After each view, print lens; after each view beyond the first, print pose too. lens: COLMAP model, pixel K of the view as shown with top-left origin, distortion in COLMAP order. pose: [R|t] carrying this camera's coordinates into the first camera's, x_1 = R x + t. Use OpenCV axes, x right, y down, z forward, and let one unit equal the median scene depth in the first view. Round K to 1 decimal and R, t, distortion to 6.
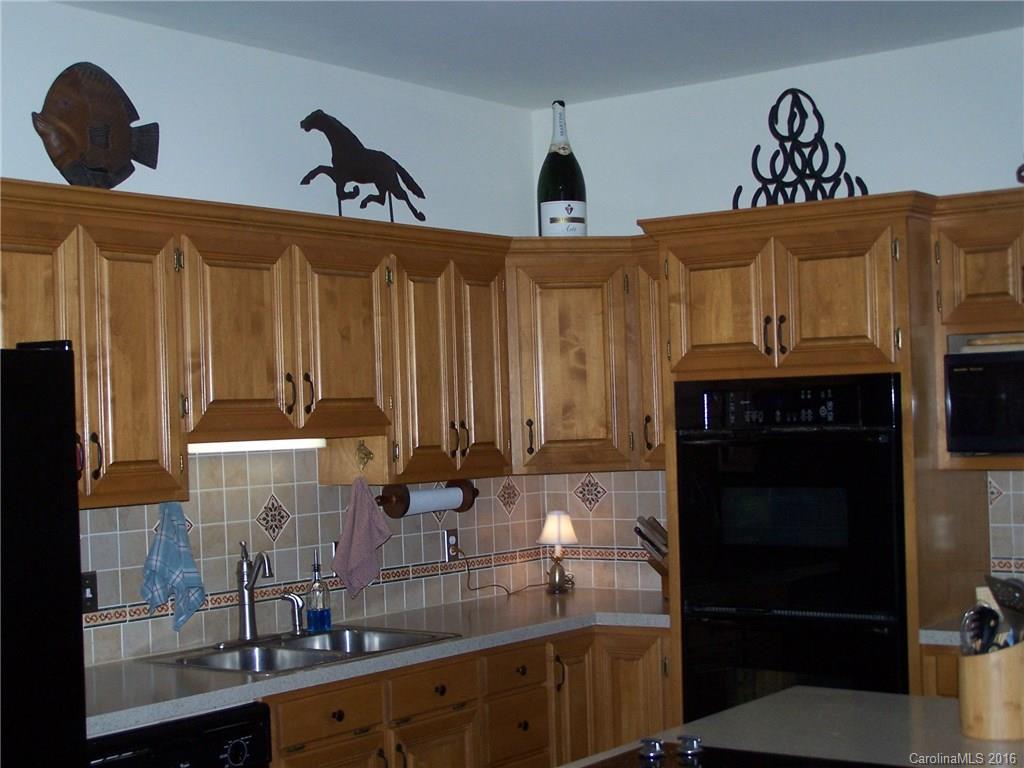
lens RADIAL K [[1587.1, 0, 514.0], [0, 1587.1, 390.1], [0, 0, 1]] dist [-0.087930, 0.000000]
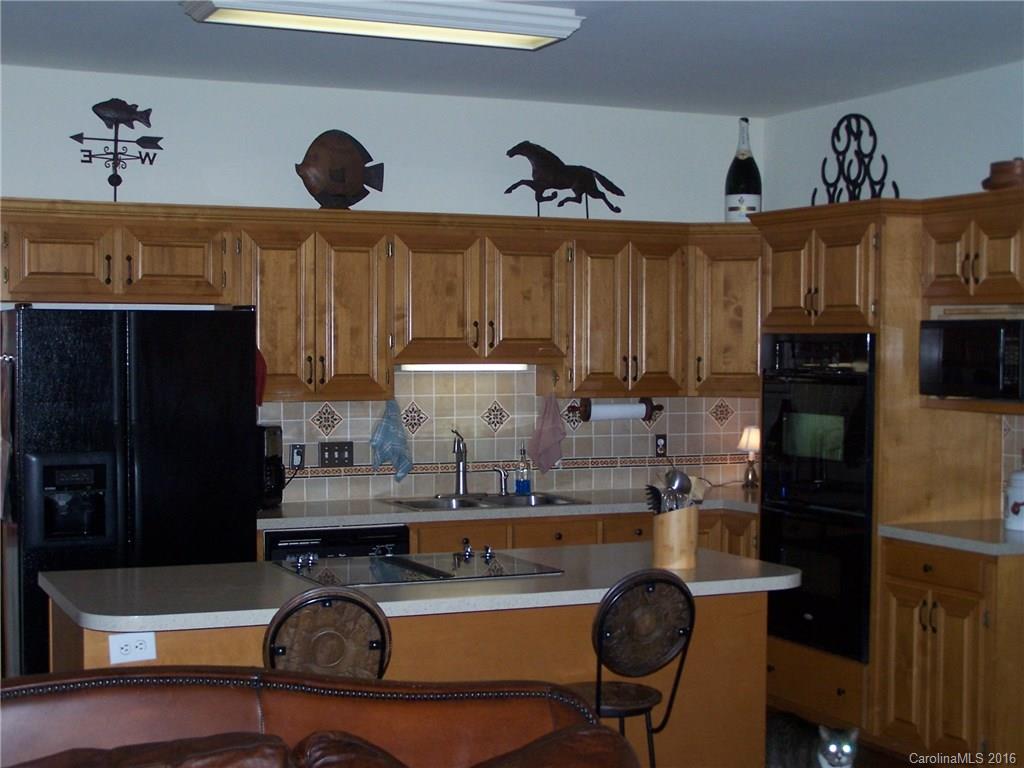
lens RADIAL K [[1587.1, 0, 511.1], [0, 1587.1, 385.3], [0, 0, 1]] dist [-0.087930, 0.000000]
pose [[0.878119, 0.047010, -0.476128, 0.577975], [-0.022848, 0.998146, 0.056413, -0.033637], [0.477897, -0.038659, 0.877565, -0.307730]]
